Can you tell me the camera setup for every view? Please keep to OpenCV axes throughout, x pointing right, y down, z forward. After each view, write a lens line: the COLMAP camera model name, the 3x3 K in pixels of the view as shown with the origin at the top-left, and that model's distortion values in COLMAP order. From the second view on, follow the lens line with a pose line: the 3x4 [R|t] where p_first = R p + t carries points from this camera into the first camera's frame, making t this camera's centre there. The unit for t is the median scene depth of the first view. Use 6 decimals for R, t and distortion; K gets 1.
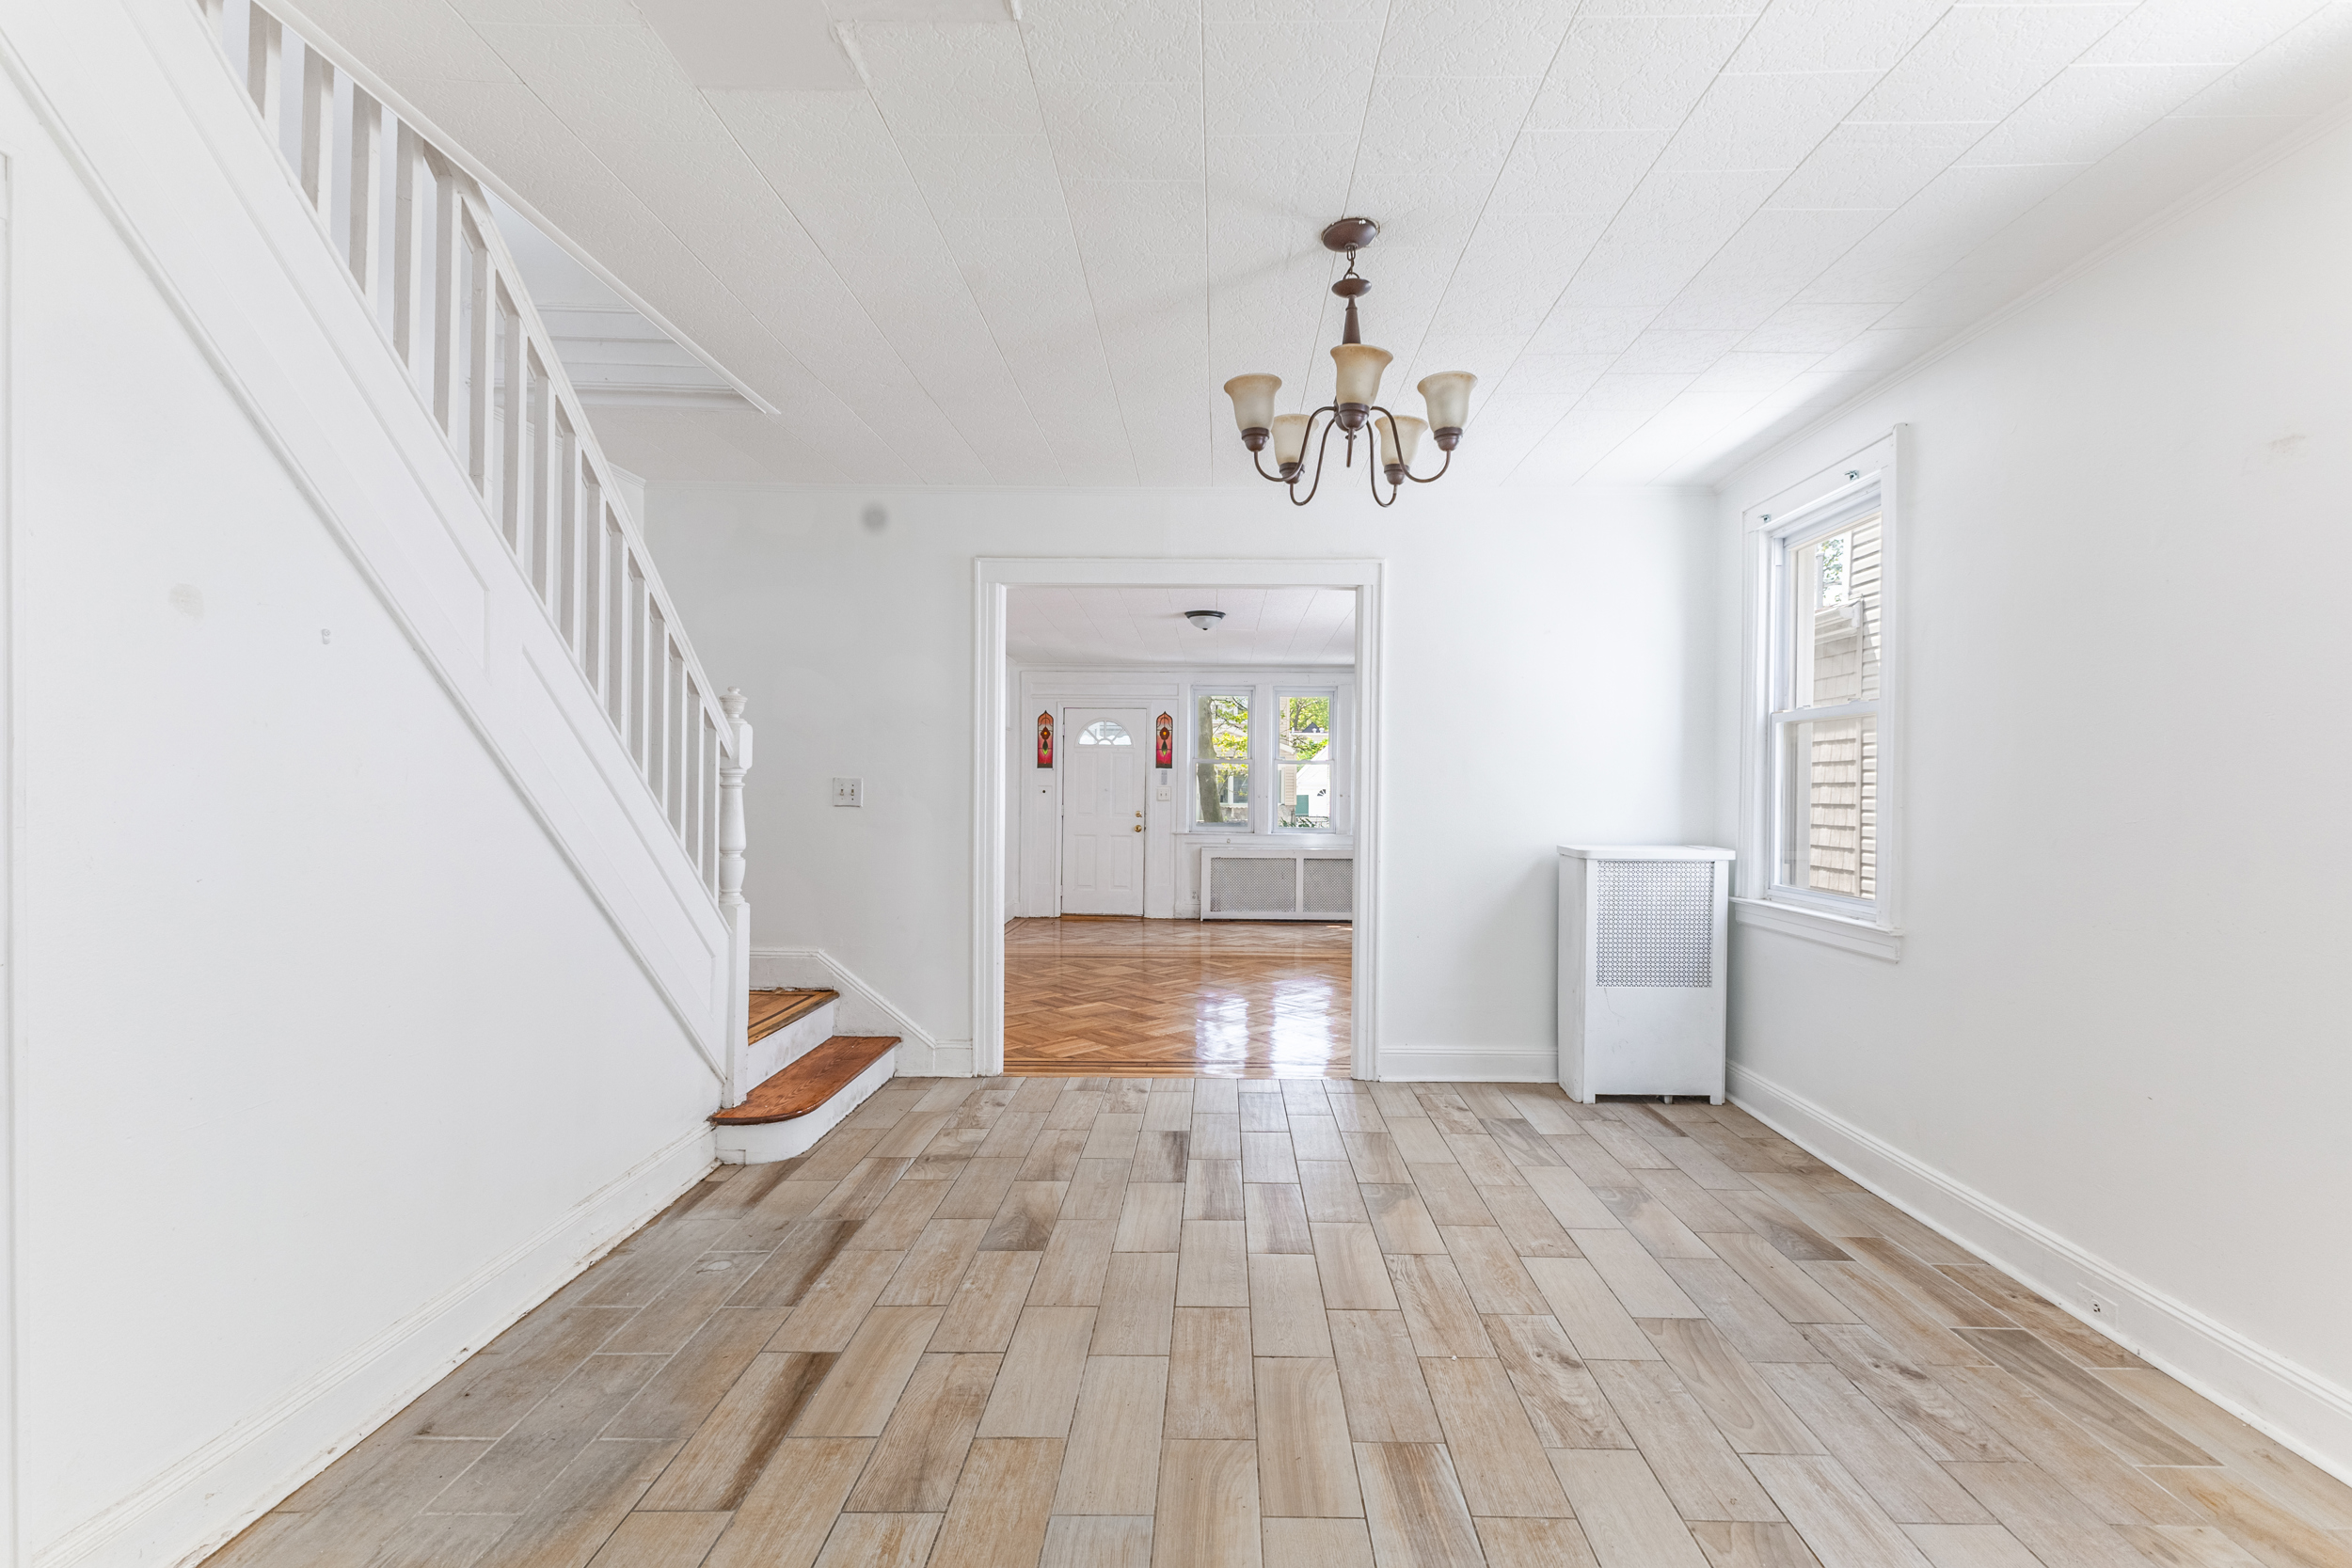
lens RADIAL K [[1045.9, 0, 1176.0], [0, 1045.9, 784.0], [0, 0, 1]] dist [0.015668, -0.000218]
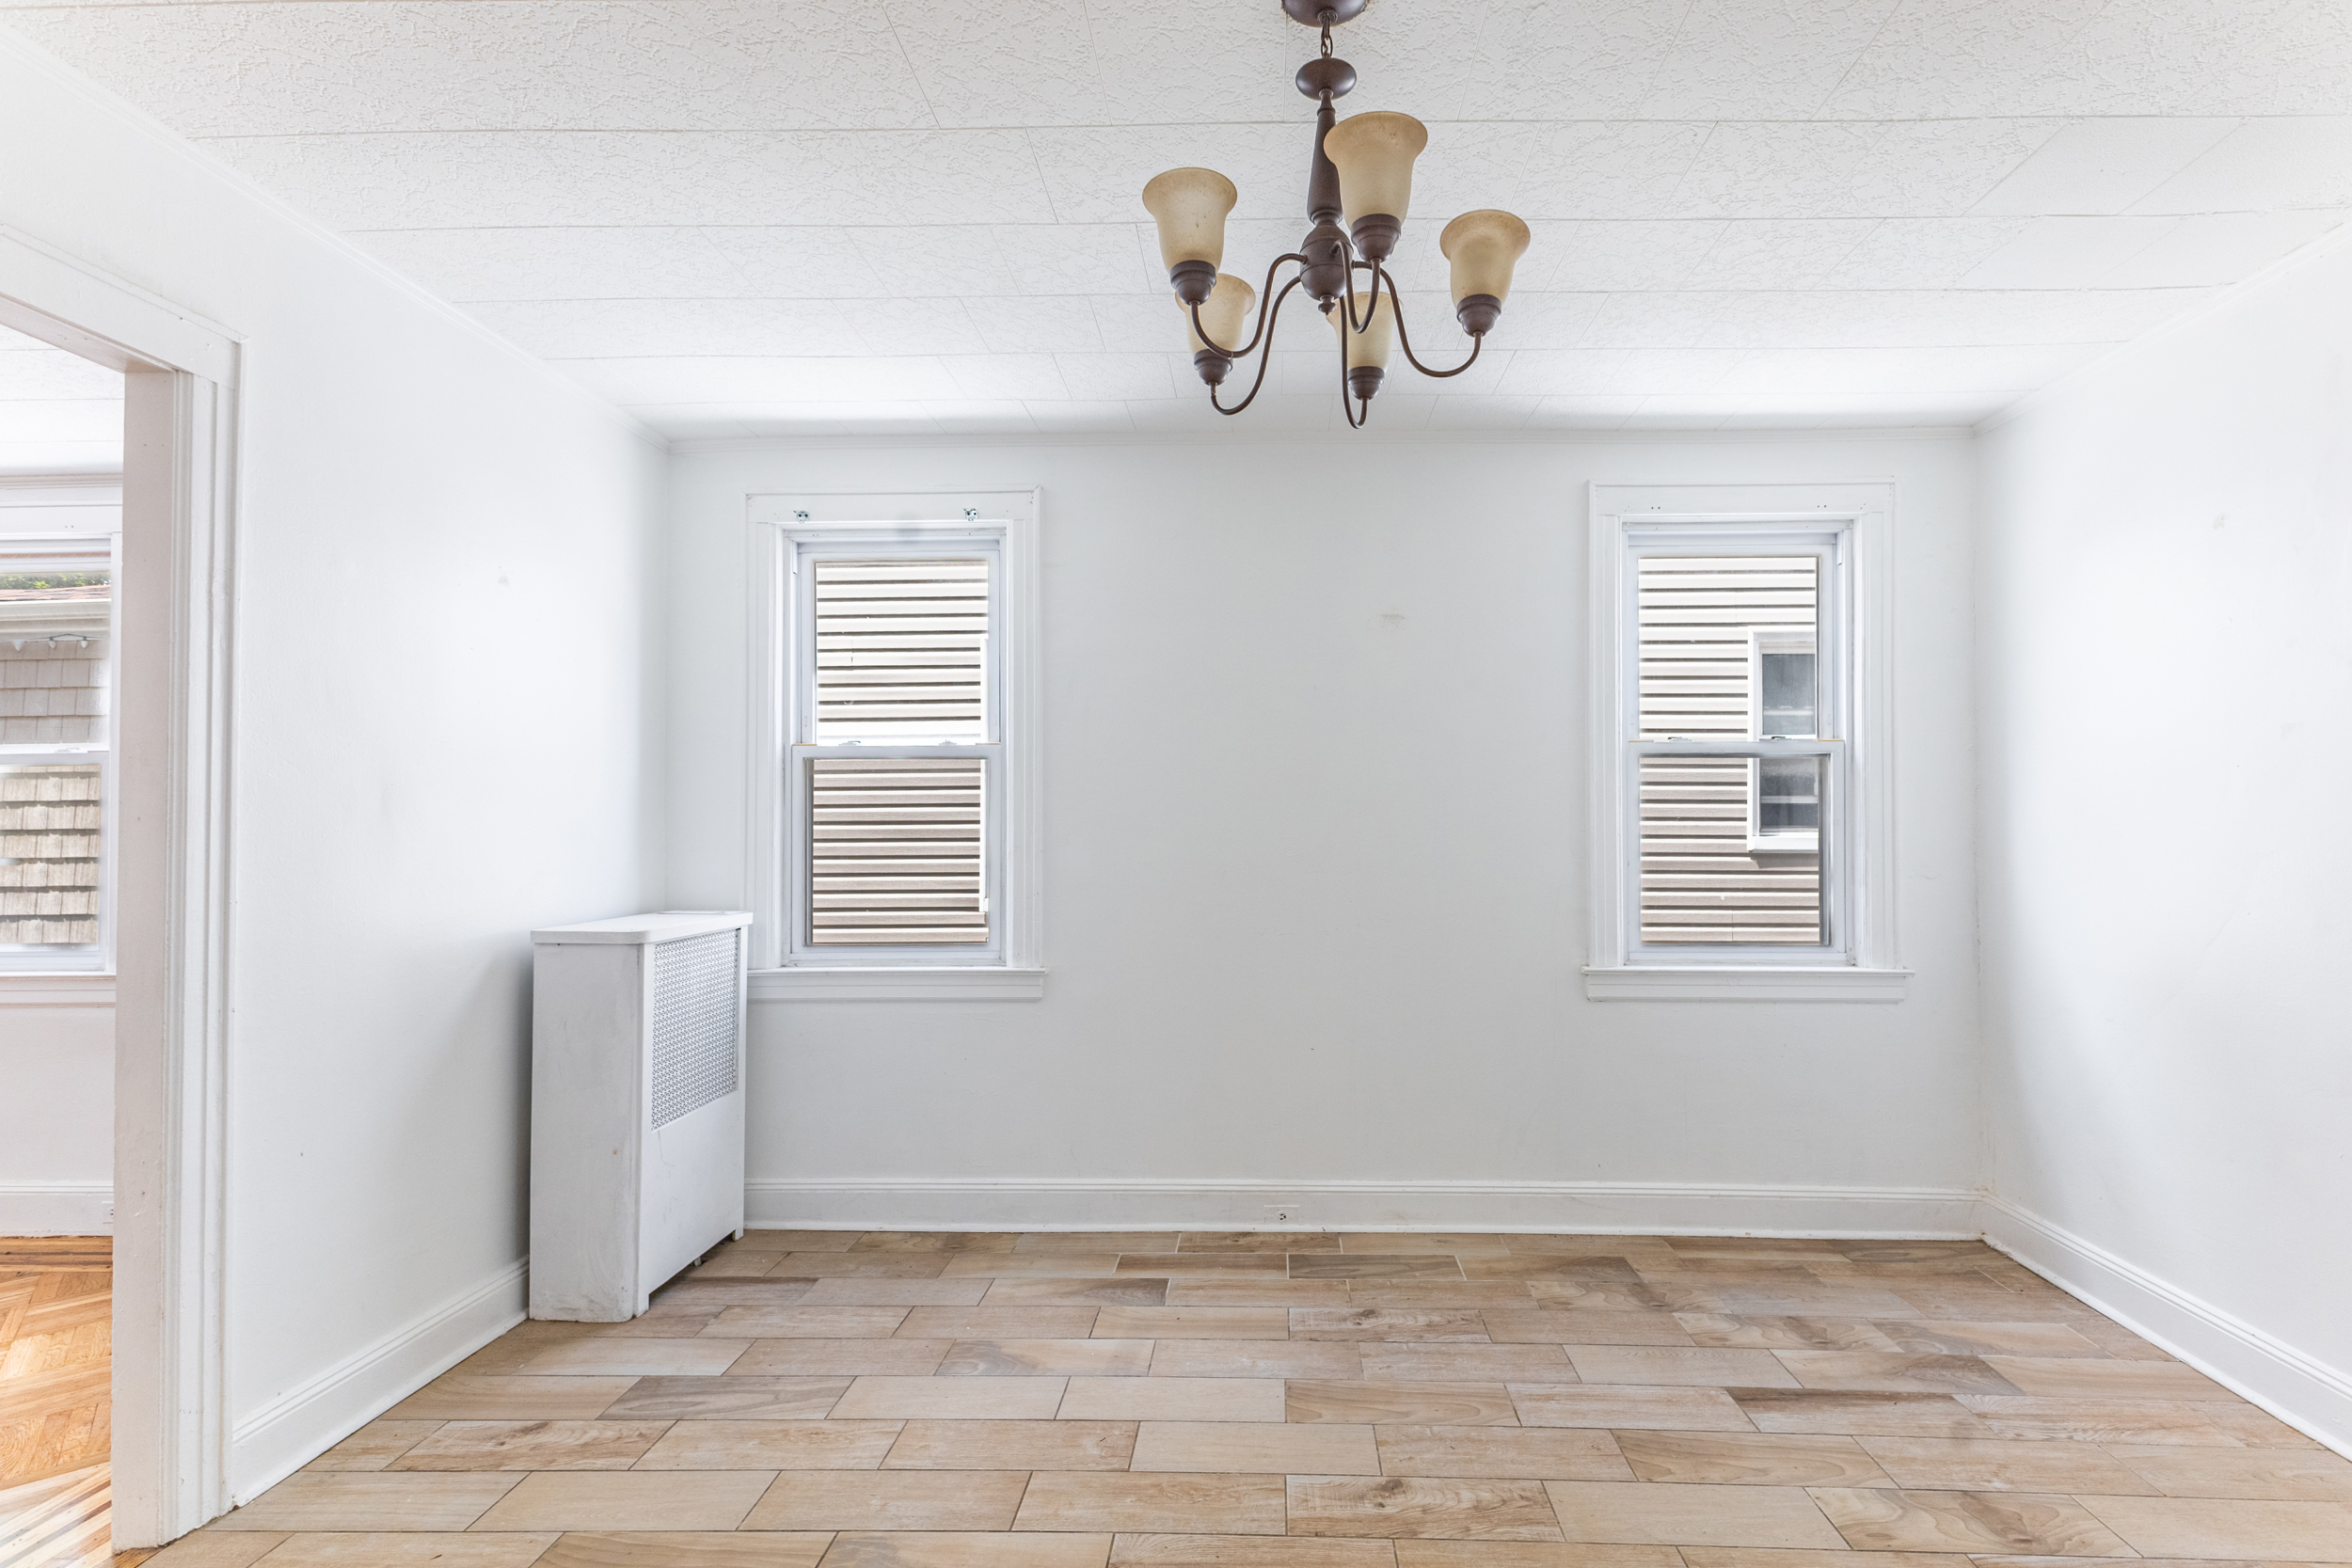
lens RADIAL K [[1105.4, 0, 1180.5], [0, 1105.4, 813.3], [0, 0, 1]] dist [0.015003, -0.000275]
pose [[-0.015092, 0.006193, 0.999867, -0.379239], [0.002283, 0.999978, -0.006159, -0.007545], [-0.999884, 0.002190, -0.015106, 0.803563]]
